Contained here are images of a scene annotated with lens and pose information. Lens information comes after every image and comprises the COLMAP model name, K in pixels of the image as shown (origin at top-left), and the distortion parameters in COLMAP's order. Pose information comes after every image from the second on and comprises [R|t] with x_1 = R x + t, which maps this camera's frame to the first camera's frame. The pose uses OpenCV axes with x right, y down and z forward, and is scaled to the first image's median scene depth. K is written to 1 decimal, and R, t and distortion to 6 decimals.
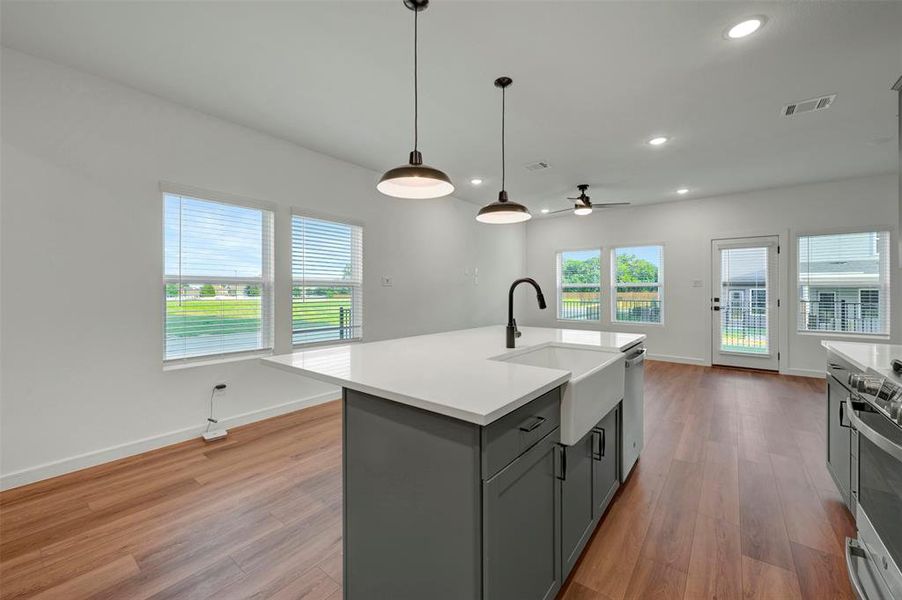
lens RADIAL K [[361.4, 0, 452.5], [0, 361.4, 288.9], [0, 0, 1]] dist [0.003509, -0.000004]
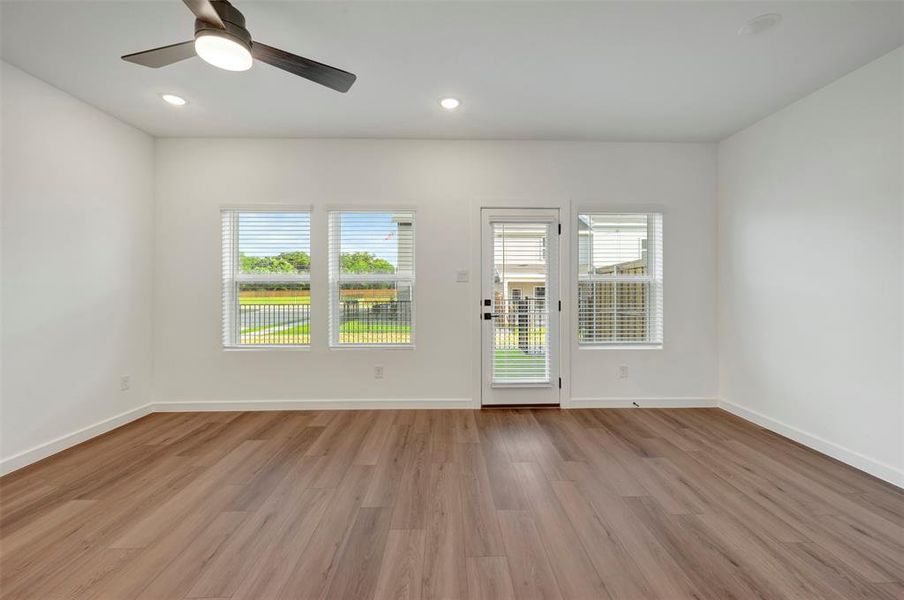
lens RADIAL K [[362.2, 0, 453.5], [0, 362.2, 288.9], [0, 0, 1]] dist [0.003509, -0.000004]
pose [[0.777383, -0.004824, 0.629009, 0.313469], [0.000071, 0.999971, 0.007581, 0.001308], [-0.629028, -0.005848, 0.777361, 0.599314]]
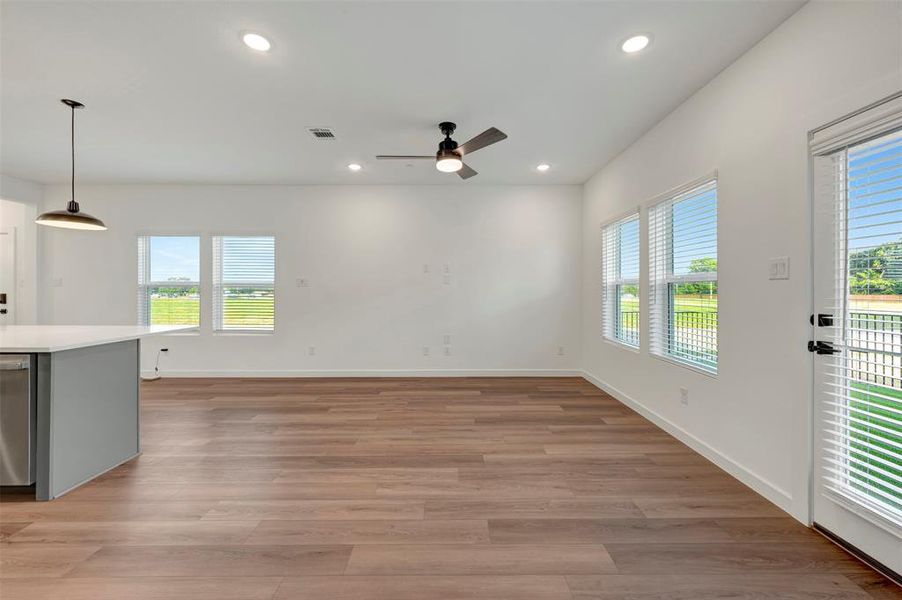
lens RADIAL K [[361.4, 0, 452.5], [0, 361.4, 288.9], [0, 0, 1]] dist [0.003509, -0.000004]
pose [[0.615708, -0.002569, -0.787970, 0.856153], [0.003475, 0.999994, -0.000545, 0.002405], [0.787966, -0.002403, 0.615713, 0.612626]]
